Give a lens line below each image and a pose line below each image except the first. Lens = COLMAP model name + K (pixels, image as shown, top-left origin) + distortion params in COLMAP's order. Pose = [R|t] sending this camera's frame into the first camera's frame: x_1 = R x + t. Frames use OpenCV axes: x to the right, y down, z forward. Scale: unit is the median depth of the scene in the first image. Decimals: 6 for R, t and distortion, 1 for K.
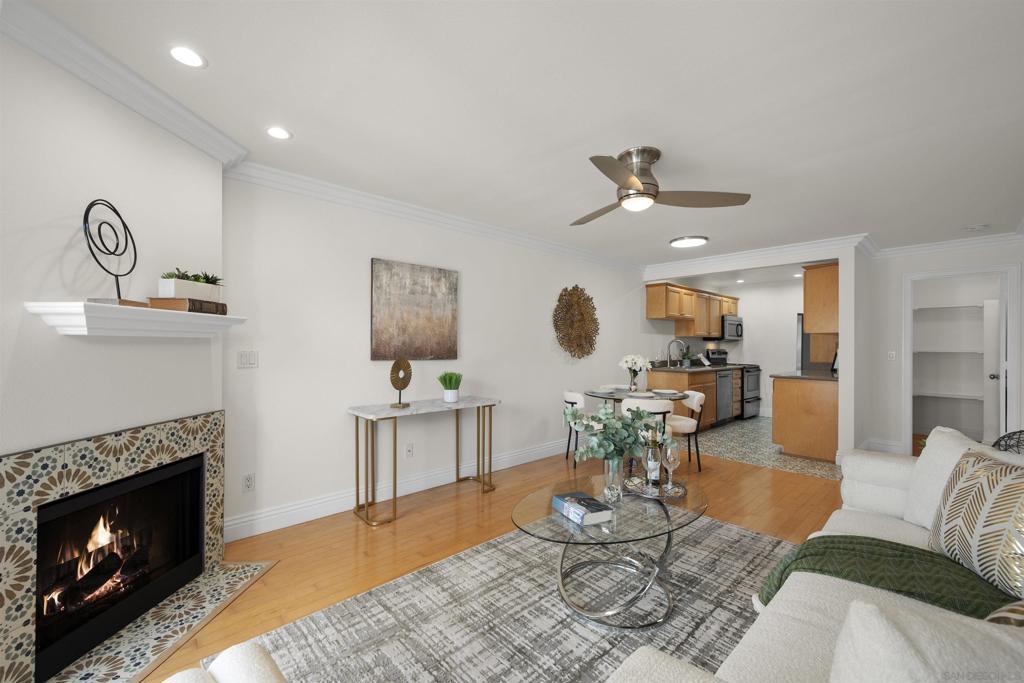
lens RADIAL K [[407.6, 0, 510.6], [0, 407.6, 344.5], [0, 0, 1]] dist [0.000934, 0.000172]
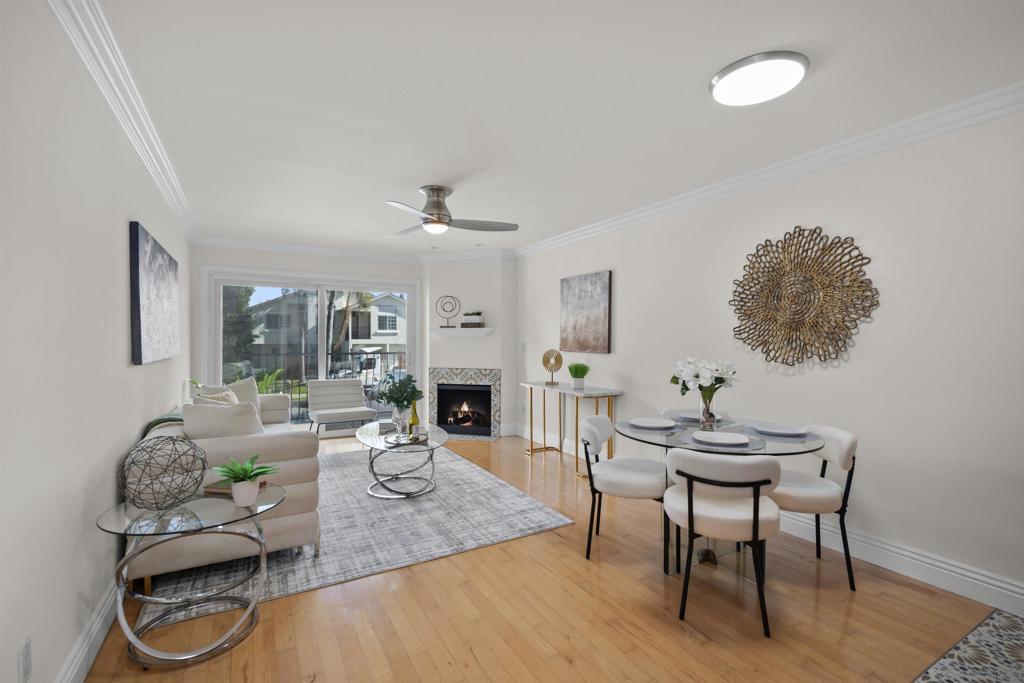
lens RADIAL K [[462.0, 0, 512.0], [0, 462.0, 341.5], [0, 0, 1]] dist [0.002916, -0.000078]
pose [[-0.217279, 0.000112, -0.976110, 0.970448], [-0.001974, 0.999998, 0.000554, 0.004231], [0.976108, 0.002047, -0.217278, 0.897820]]
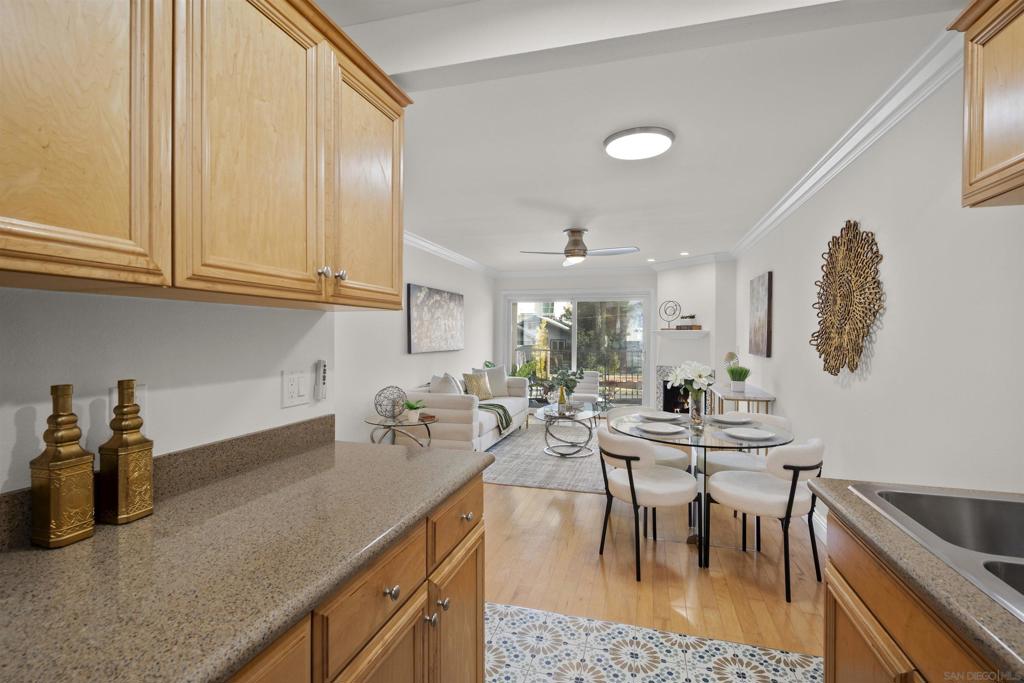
lens RADIAL K [[470.1, 0, 511.7], [0, 470.1, 337.3], [0, 0, 1]] dist [0.001055, 0.000056]
pose [[-0.851018, -0.004884, -0.525114, 0.915320], [-0.006498, 0.999978, 0.001229, -0.010229], [0.525097, 0.004458, -0.851031, 1.474495]]
